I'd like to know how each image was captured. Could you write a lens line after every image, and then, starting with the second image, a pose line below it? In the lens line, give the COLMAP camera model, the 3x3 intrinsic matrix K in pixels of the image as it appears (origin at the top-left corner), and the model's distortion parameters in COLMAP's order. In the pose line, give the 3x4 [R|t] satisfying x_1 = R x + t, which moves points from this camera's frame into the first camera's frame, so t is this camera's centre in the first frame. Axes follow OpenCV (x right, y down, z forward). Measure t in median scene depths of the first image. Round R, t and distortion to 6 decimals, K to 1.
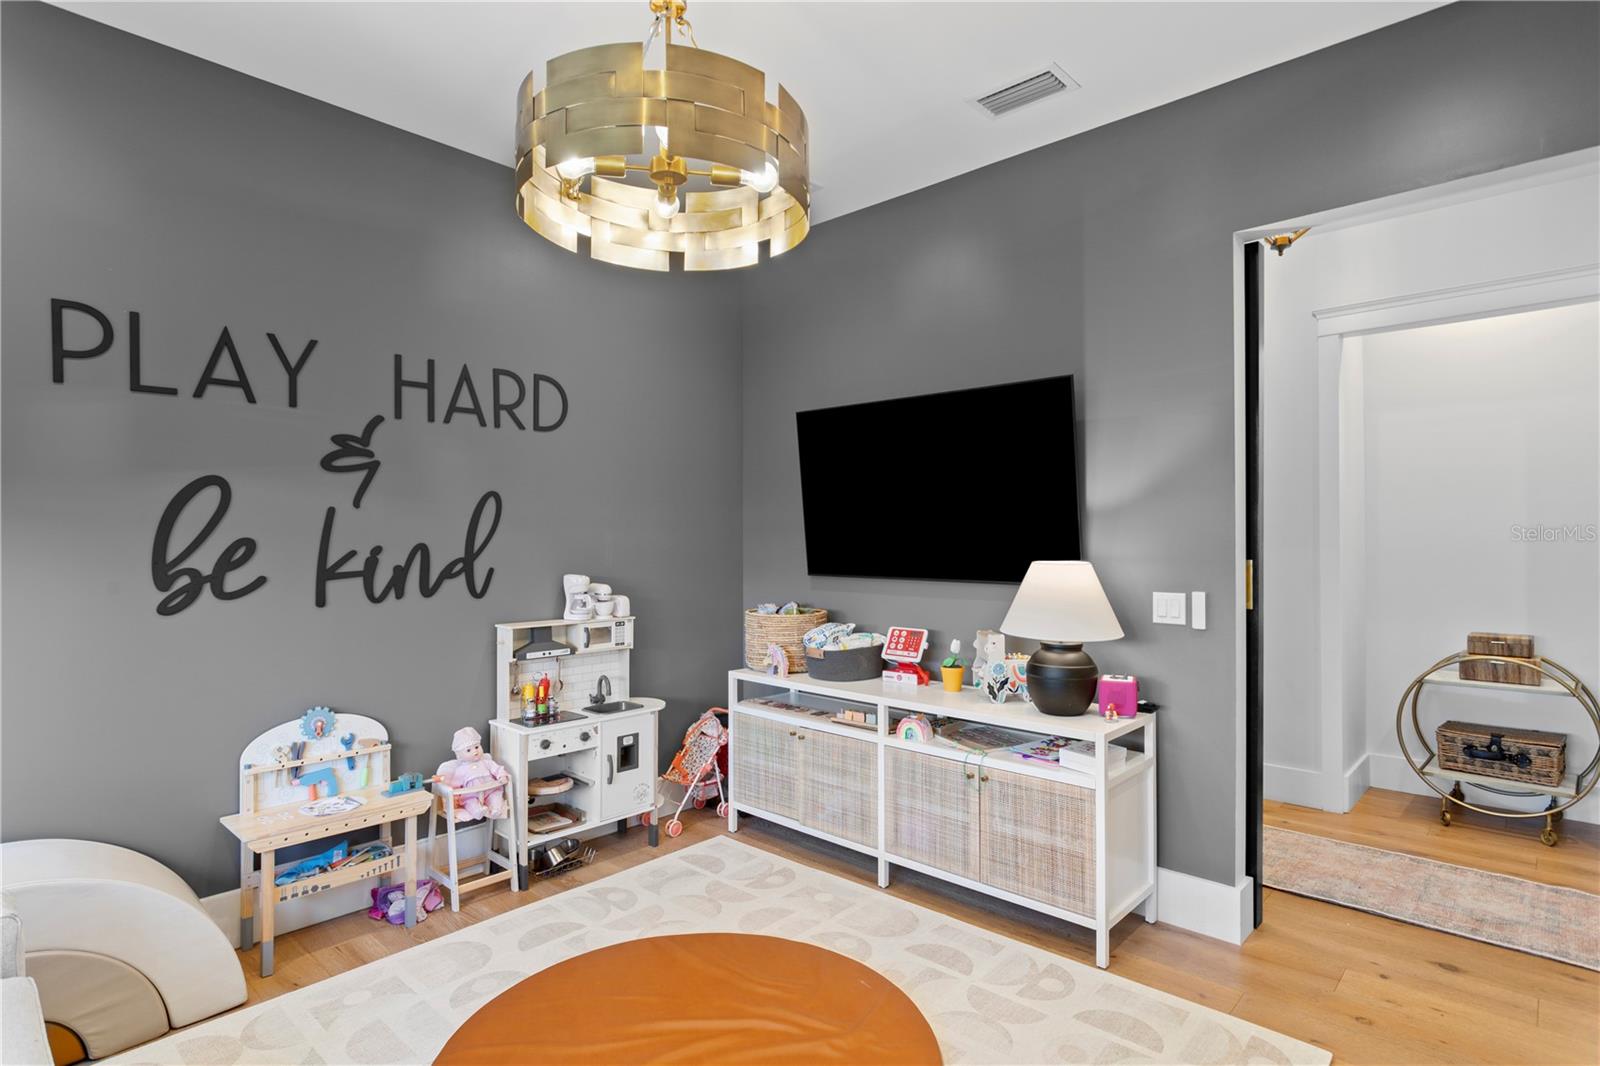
lens RADIAL K [[818.7, 0, 795.9], [0, 818.7, 537.6], [0, 0, 1]] dist [-0.005838, 0.004573]
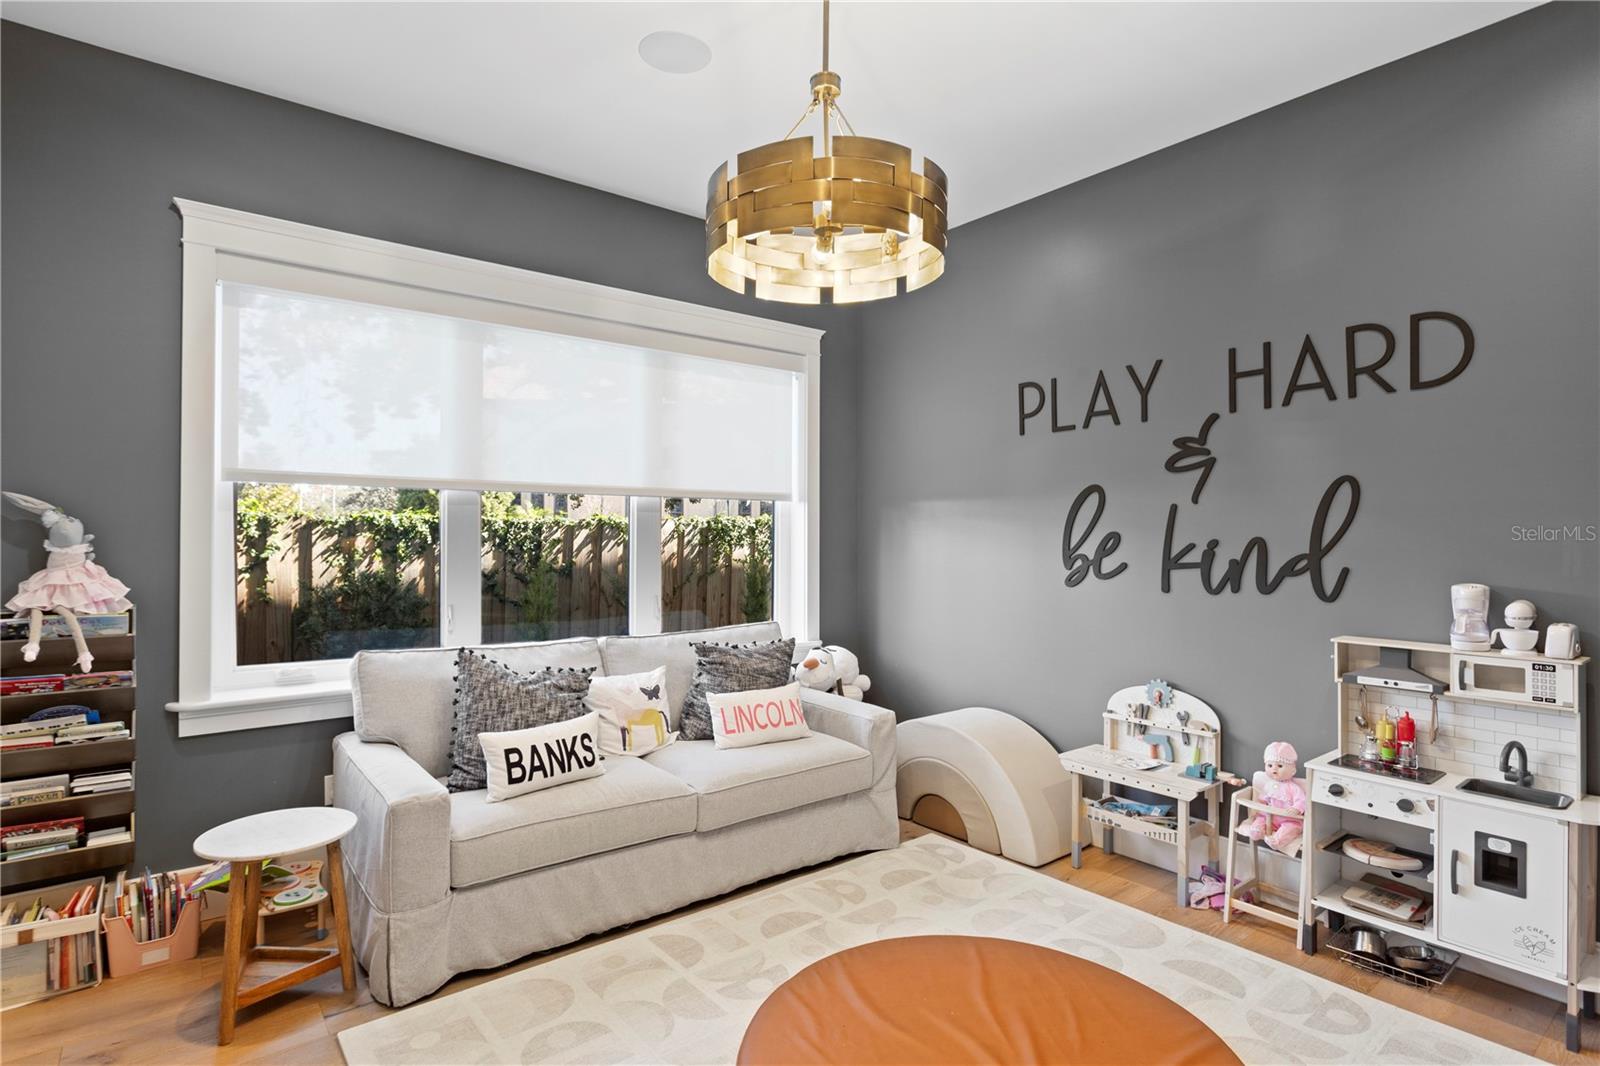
lens RADIAL K [[818.7, 0, 804.3], [0, 818.7, 533.3], [0, 0, 1]] dist [-0.005838, 0.004573]
pose [[-0.144710, 0.002071, -0.989472, 0.590510], [0.002823, 0.999995, 0.001680, -0.000764], [0.989470, -0.002550, -0.144715, 0.637653]]
